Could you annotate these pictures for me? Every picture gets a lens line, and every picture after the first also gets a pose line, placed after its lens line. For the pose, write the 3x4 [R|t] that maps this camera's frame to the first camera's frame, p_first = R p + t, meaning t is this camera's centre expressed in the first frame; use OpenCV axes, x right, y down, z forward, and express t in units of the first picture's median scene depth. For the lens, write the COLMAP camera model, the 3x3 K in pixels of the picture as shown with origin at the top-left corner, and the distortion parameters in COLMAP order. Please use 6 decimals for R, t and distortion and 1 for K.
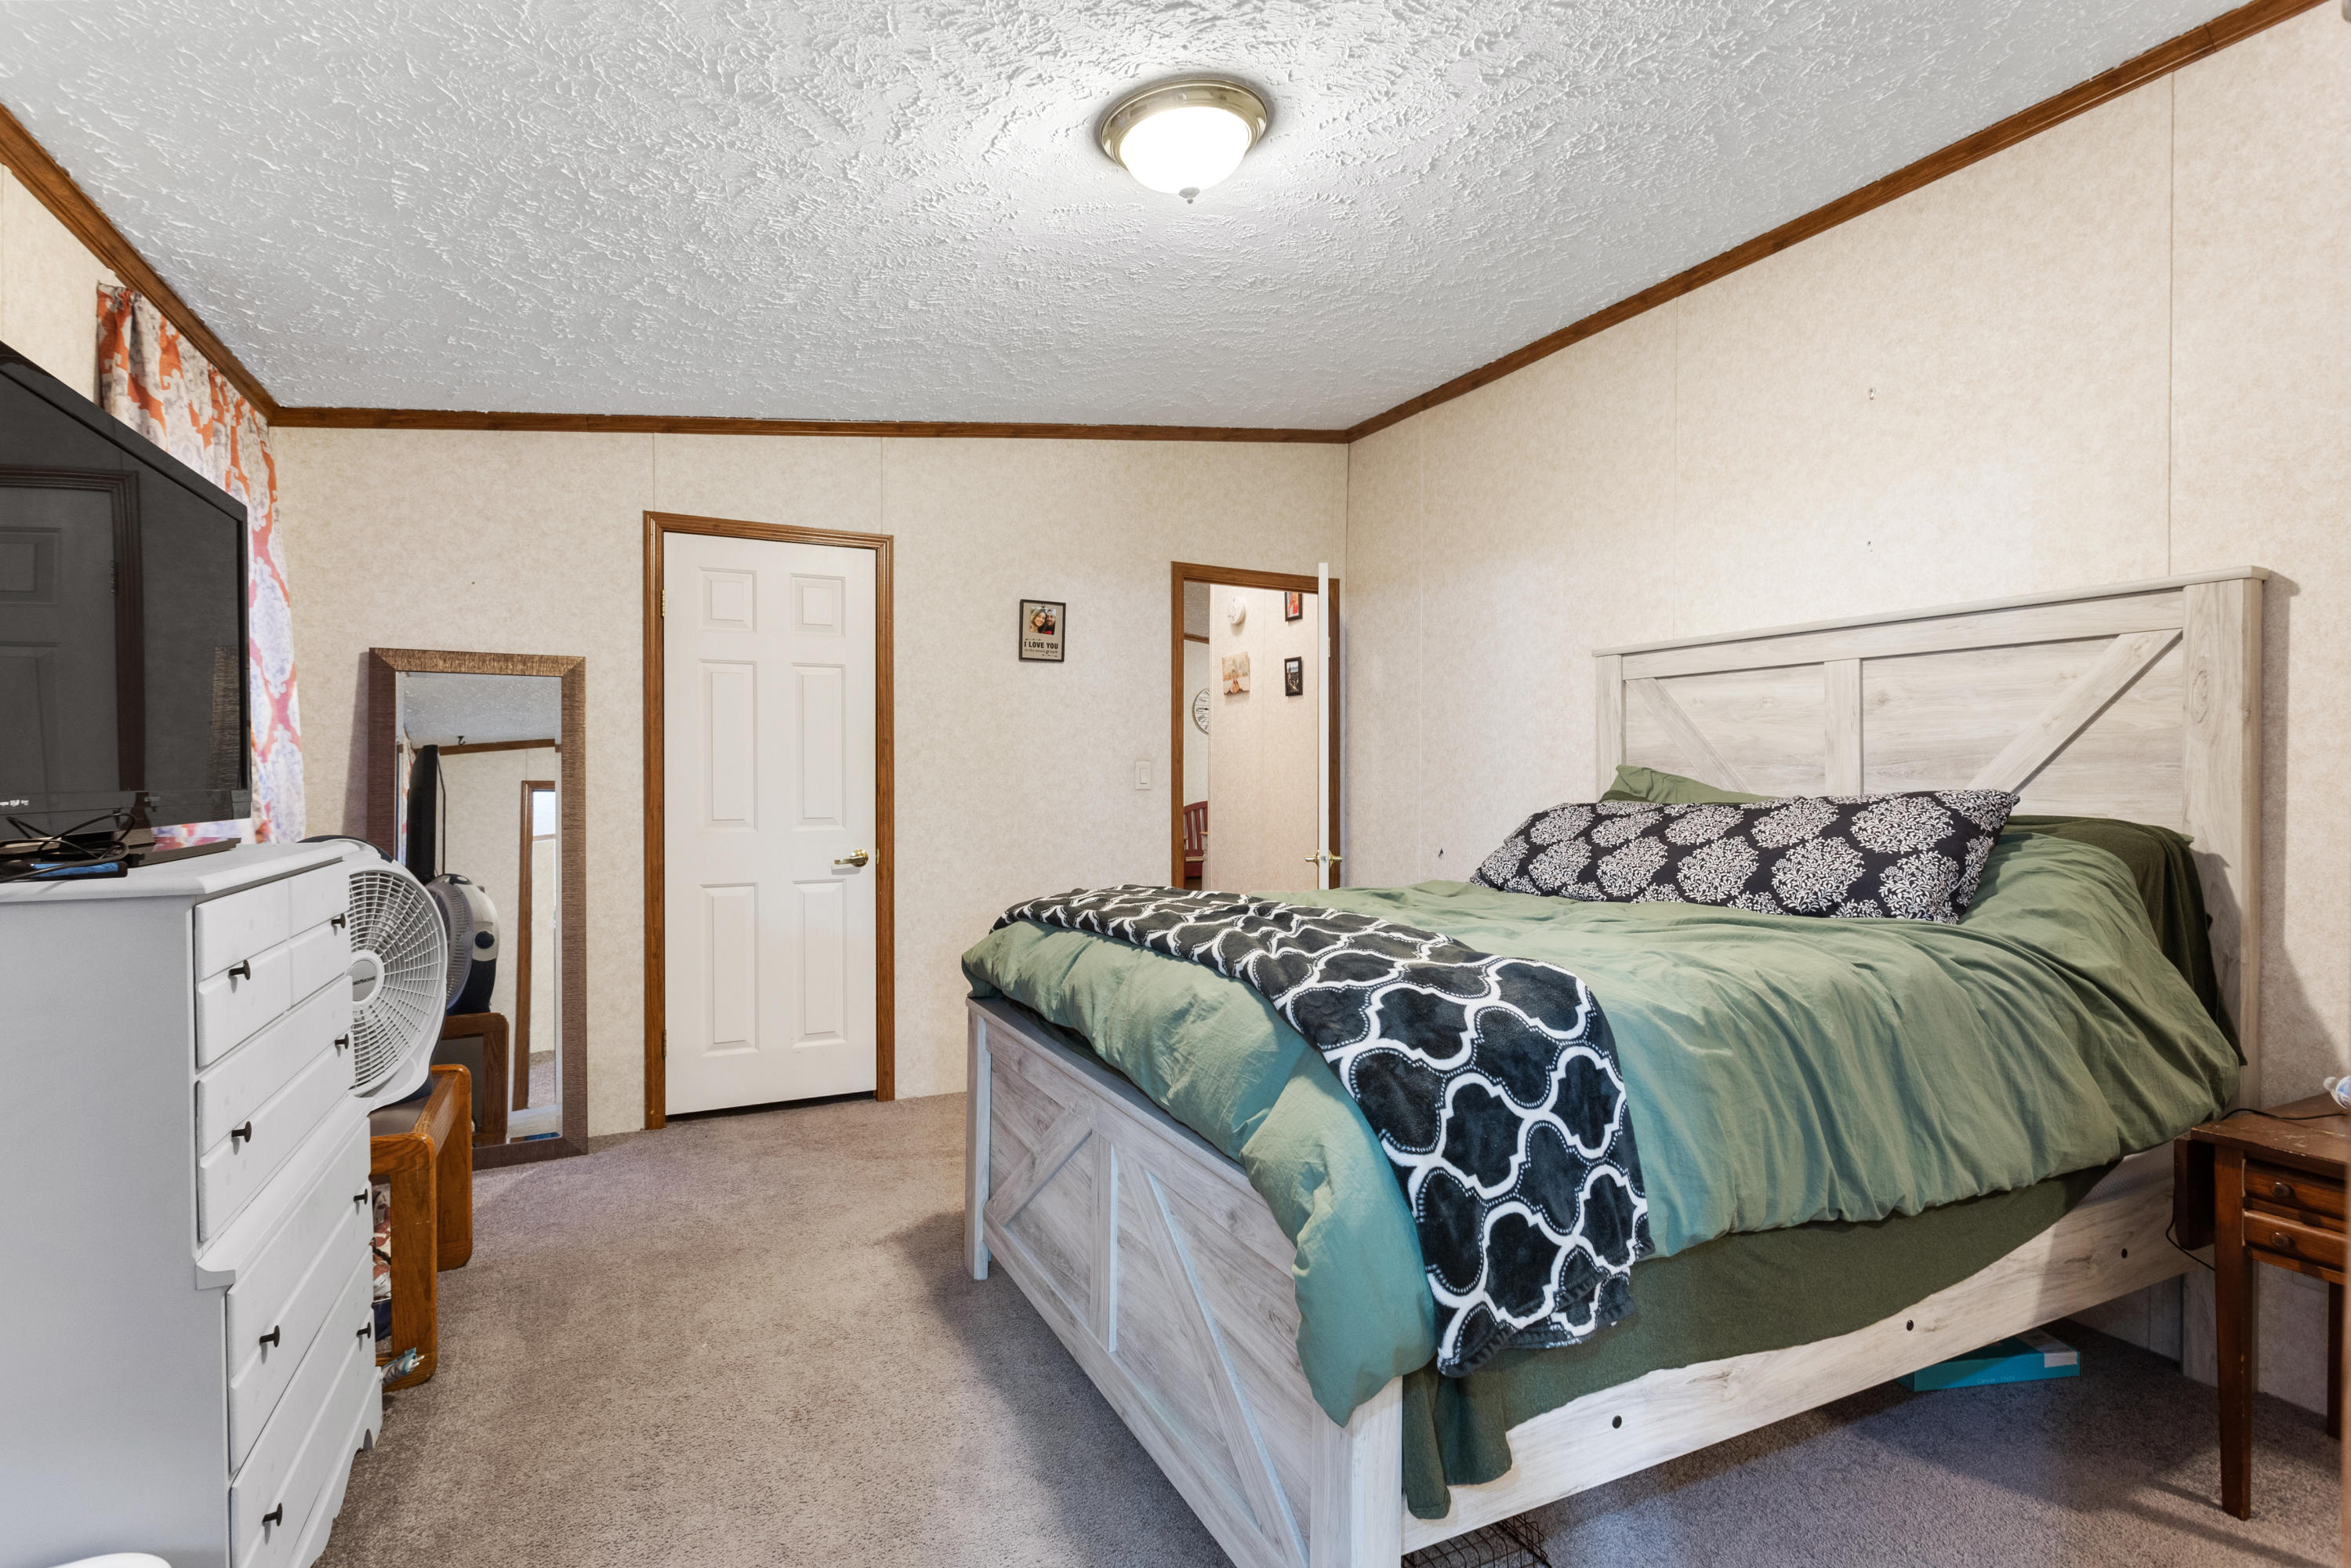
lens RADIAL K [[1119.3, 0, 1174.8], [0, 1119.3, 777.4], [0, 0, 1]] dist [-0.002603, 0.002180]
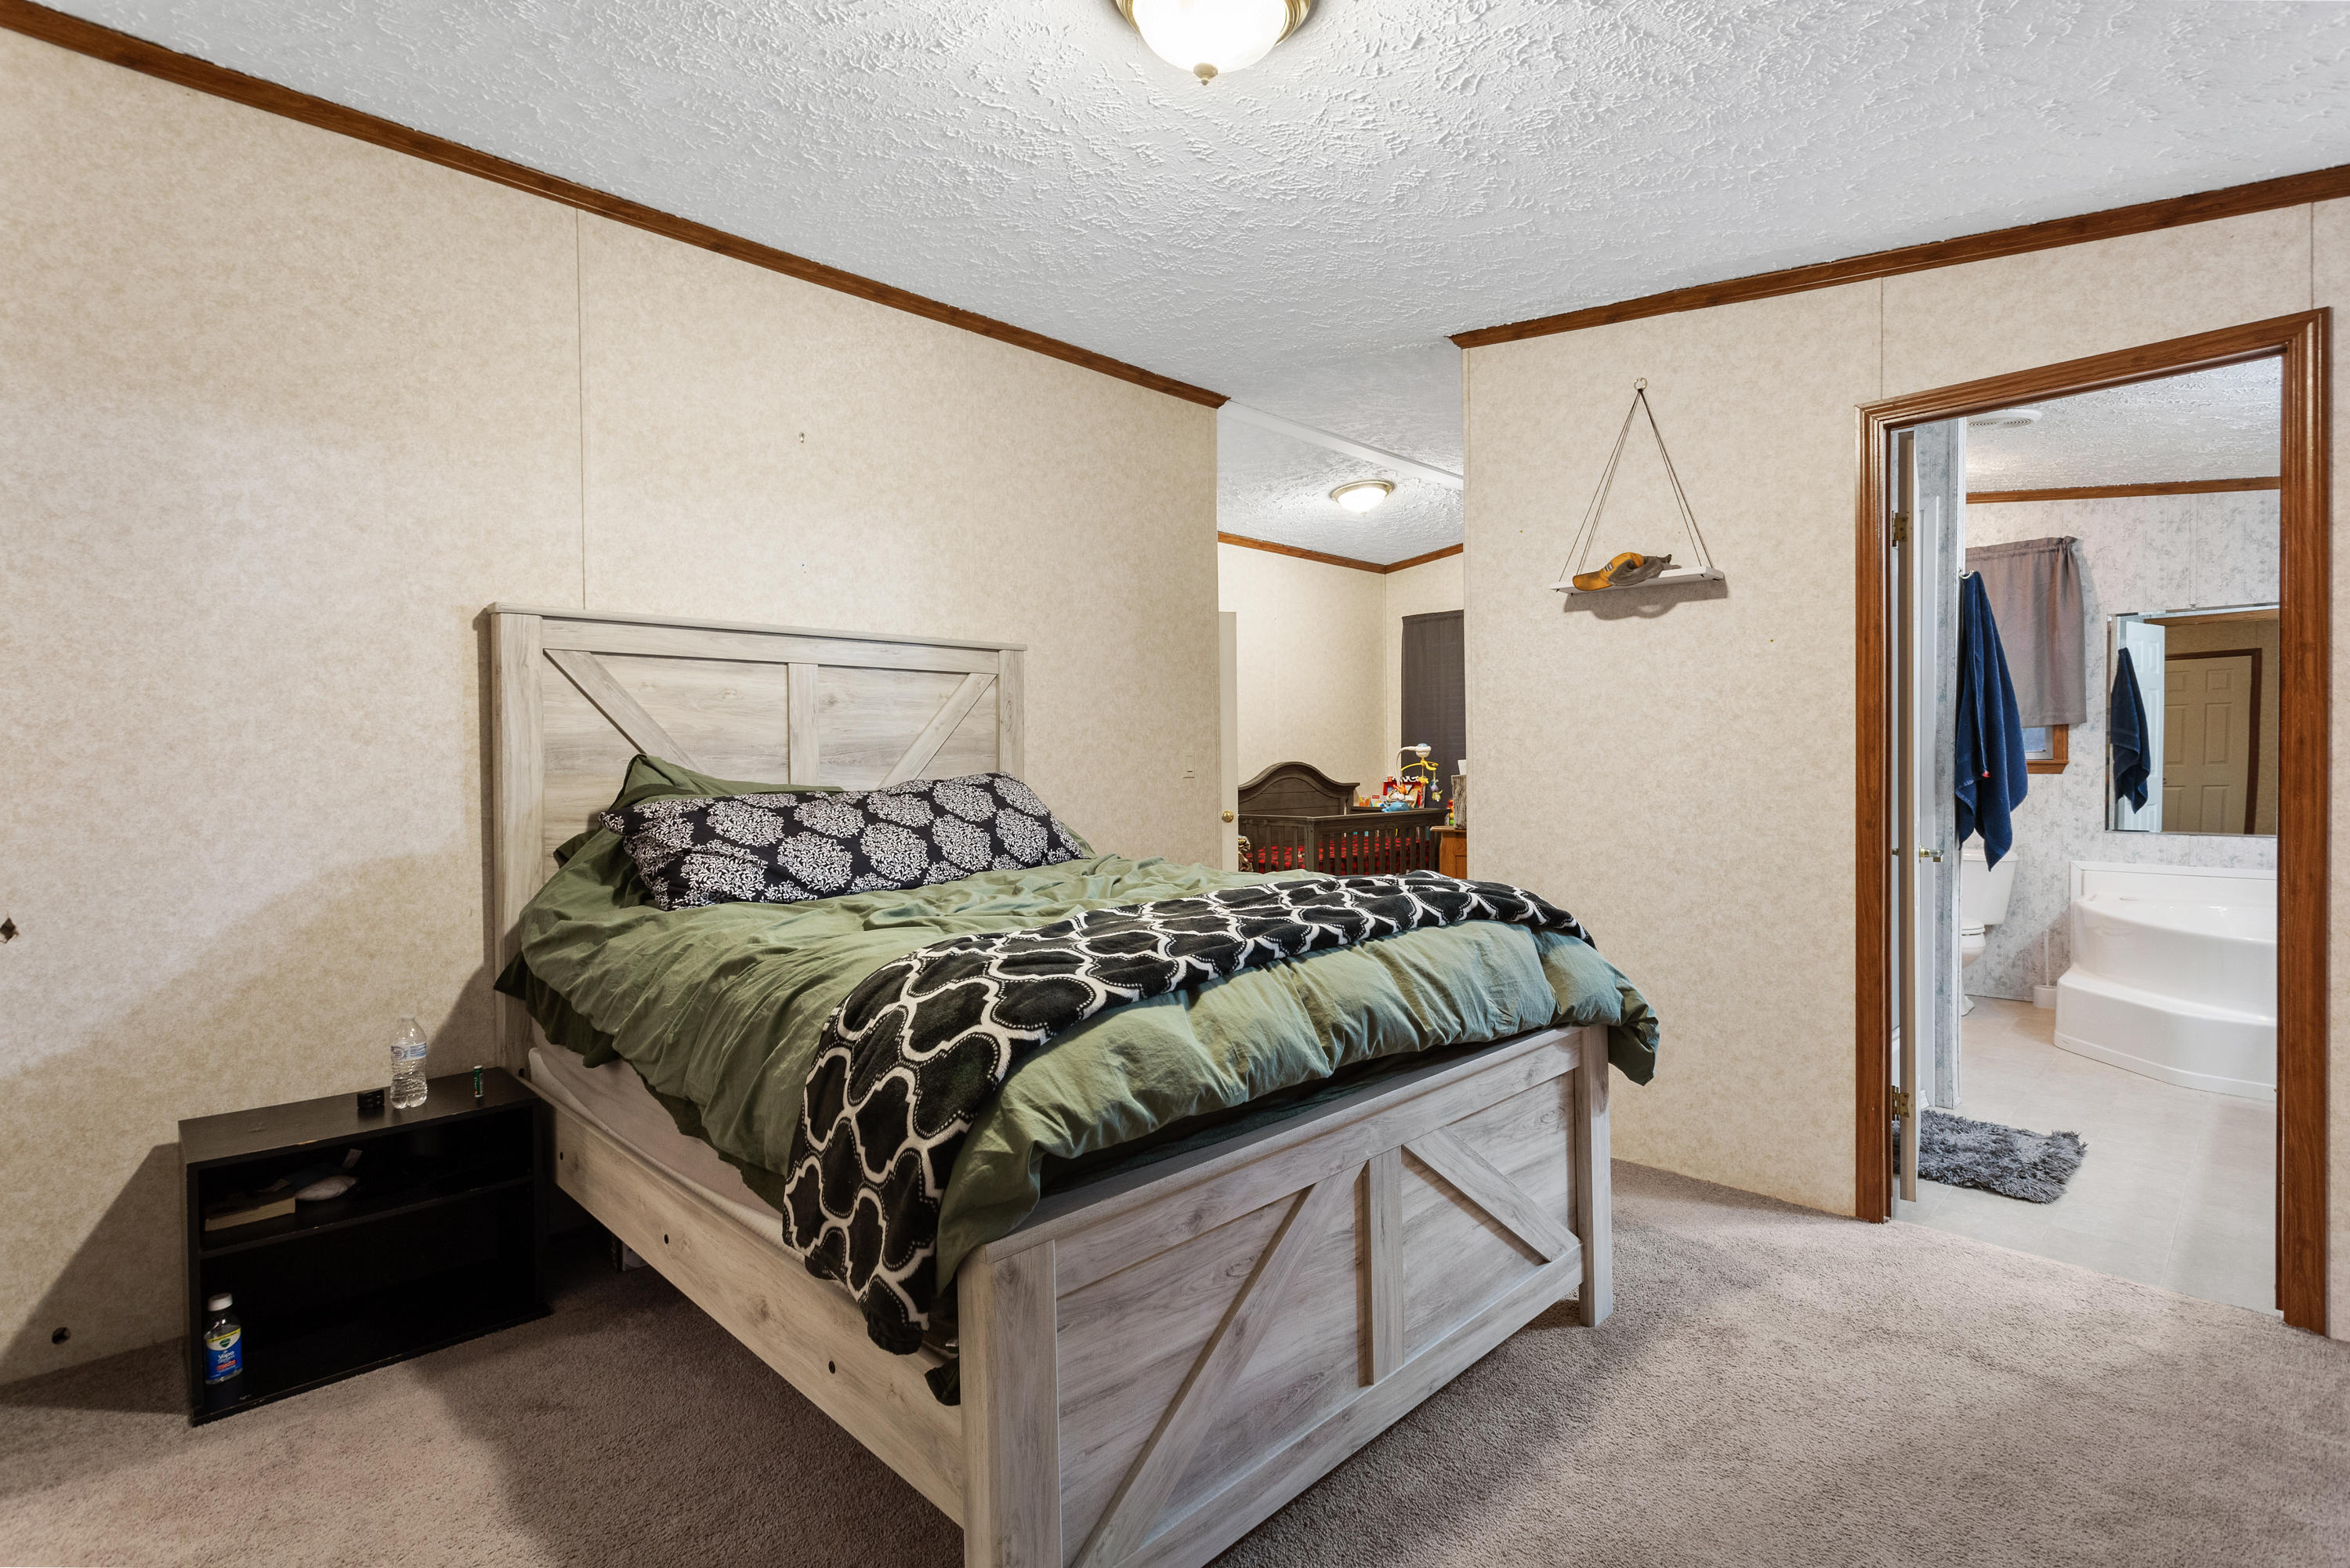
lens RADIAL K [[1118.8, 0, 1166.7], [0, 1118.8, 780.5], [0, 0, 1]] dist [-0.002603, 0.002180]
pose [[-0.310871, -0.014533, 0.950341, -0.601804], [0.013158, 0.999721, 0.019592, -0.002811], [-0.950361, 0.018595, -0.310593, 0.995558]]
